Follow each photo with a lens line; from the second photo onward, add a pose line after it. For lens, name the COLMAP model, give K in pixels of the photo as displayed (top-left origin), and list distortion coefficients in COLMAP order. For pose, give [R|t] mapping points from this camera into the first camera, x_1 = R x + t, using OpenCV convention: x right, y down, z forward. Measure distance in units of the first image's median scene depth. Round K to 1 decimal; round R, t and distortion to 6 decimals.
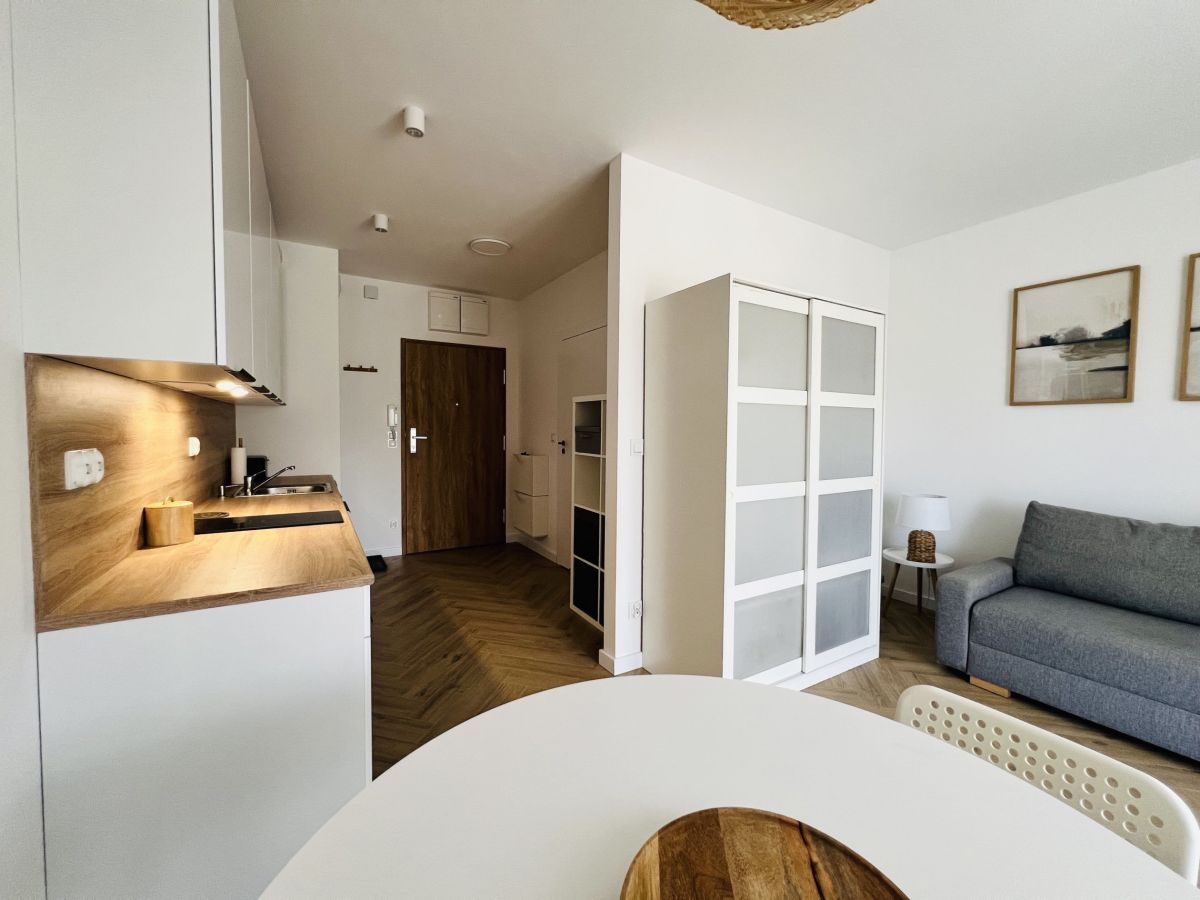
lens RADIAL K [[479.7, 0, 595.4], [0, 479.7, 446.5], [0, 0, 1]] dist [-0.001685, 0.000431]
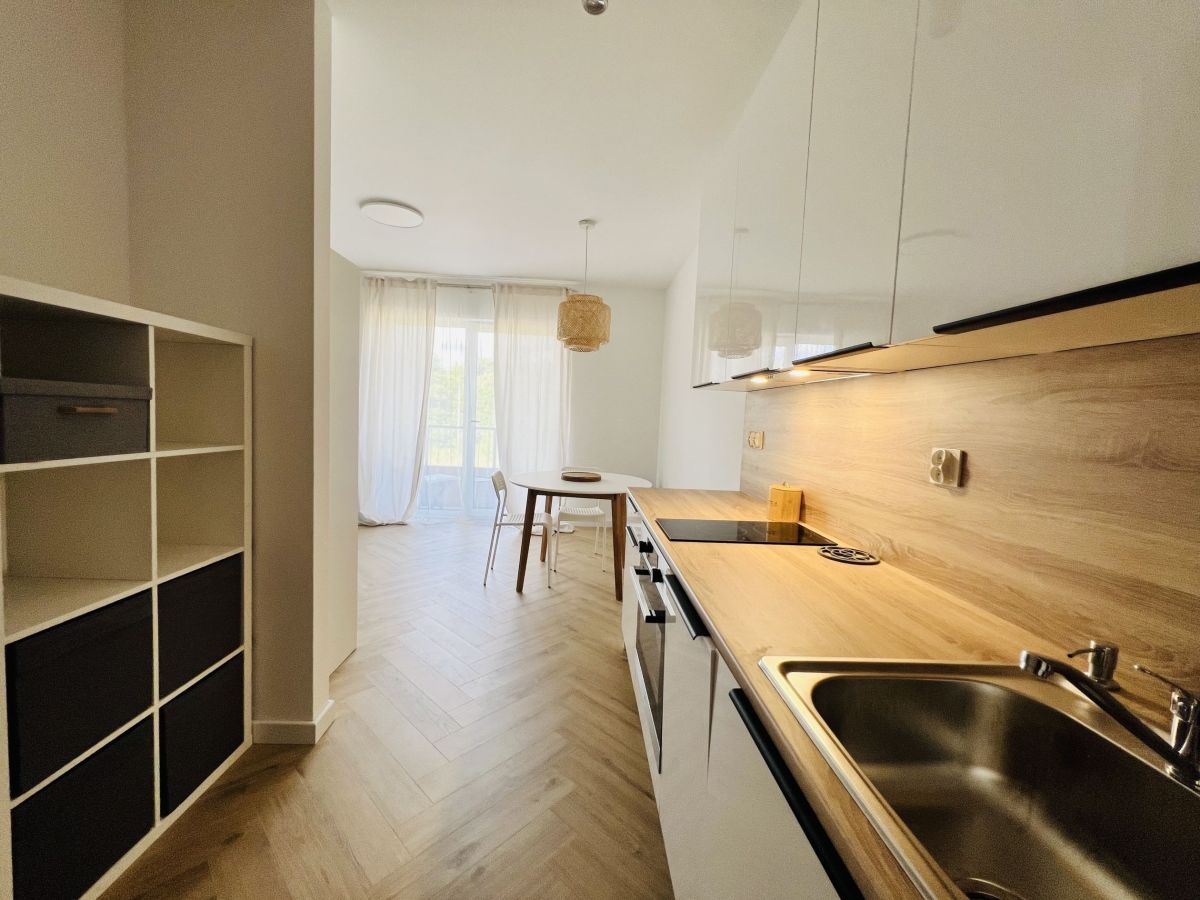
lens RADIAL K [[479.7, 0, 595.4], [0, 479.7, 446.5], [0, 0, 1]] dist [-0.001685, 0.000431]
pose [[-0.873800, -0.080400, 0.479593, -0.543164], [-0.032687, 0.993718, 0.107033, -0.046631], [-0.485185, 0.077849, -0.870939, 1.173118]]
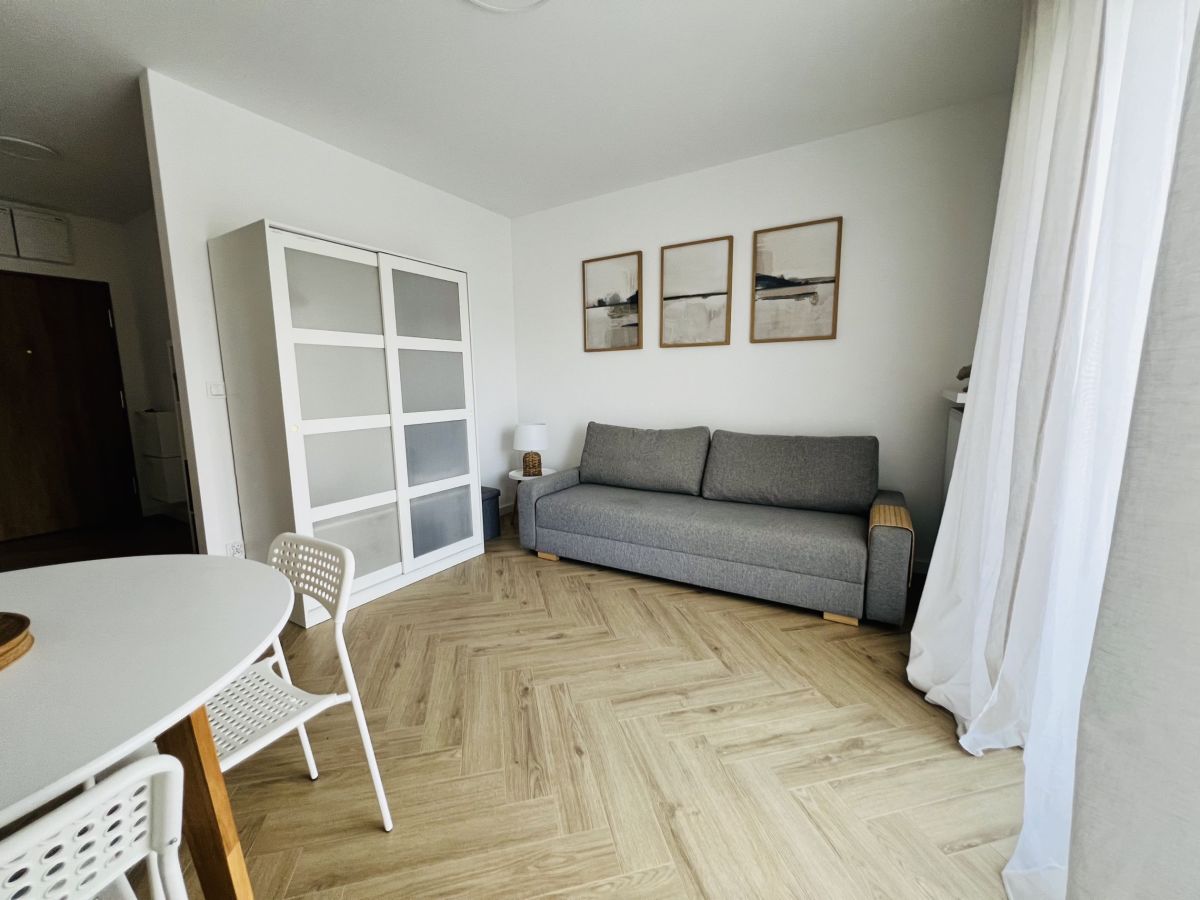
lens RADIAL K [[479.7, 0, 595.4], [0, 479.7, 446.5], [0, 0, 1]] dist [-0.001685, 0.000431]
pose [[0.888633, -0.083334, 0.450985, 0.271742], [0.042031, 0.994013, 0.100857, 0.041935], [-0.456689, -0.070669, 0.886815, -0.205542]]
